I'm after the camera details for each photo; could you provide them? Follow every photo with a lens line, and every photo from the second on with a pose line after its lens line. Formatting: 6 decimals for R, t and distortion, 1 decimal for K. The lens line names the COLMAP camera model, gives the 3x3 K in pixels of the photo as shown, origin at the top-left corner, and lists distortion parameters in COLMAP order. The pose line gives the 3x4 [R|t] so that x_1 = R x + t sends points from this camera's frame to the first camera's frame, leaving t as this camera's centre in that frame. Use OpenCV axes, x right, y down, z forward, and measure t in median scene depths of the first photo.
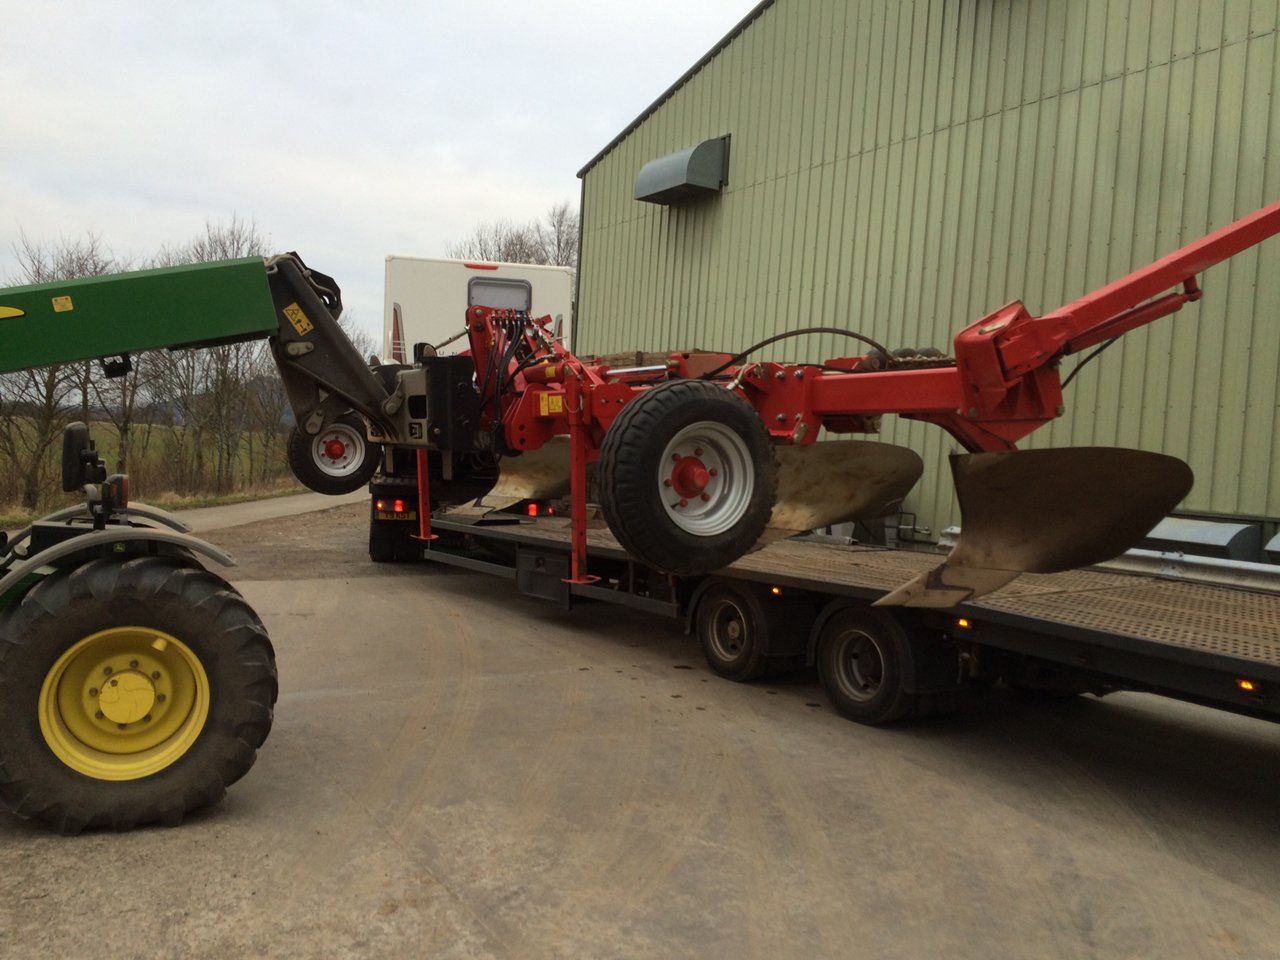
lens RADIAL K [[1075.4, 0, 640.3], [0, 1075.4, 481.1], [0, 0, 1]] dist [0.053506, -0.034613]
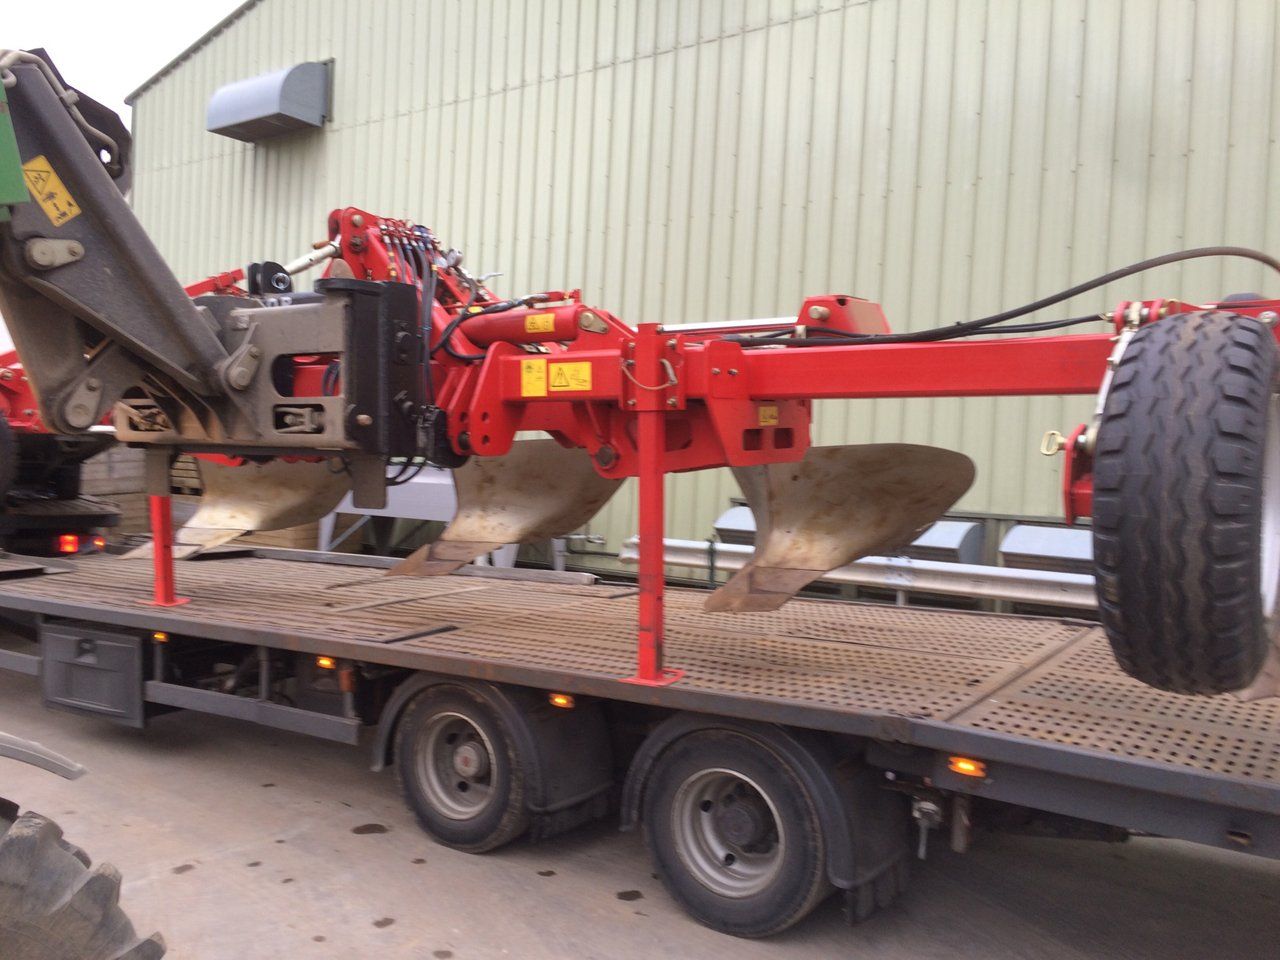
lens RADIAL K [[1075.4, 0, 643.1], [0, 1075.4, 476.2], [0, 0, 1]] dist [0.053506, -0.034613]
pose [[0.927148, -0.025653, 0.373815, -0.021137], [0.025374, 0.999662, 0.005670, -0.008848], [-0.373834, 0.004229, 0.927486, 0.231532]]
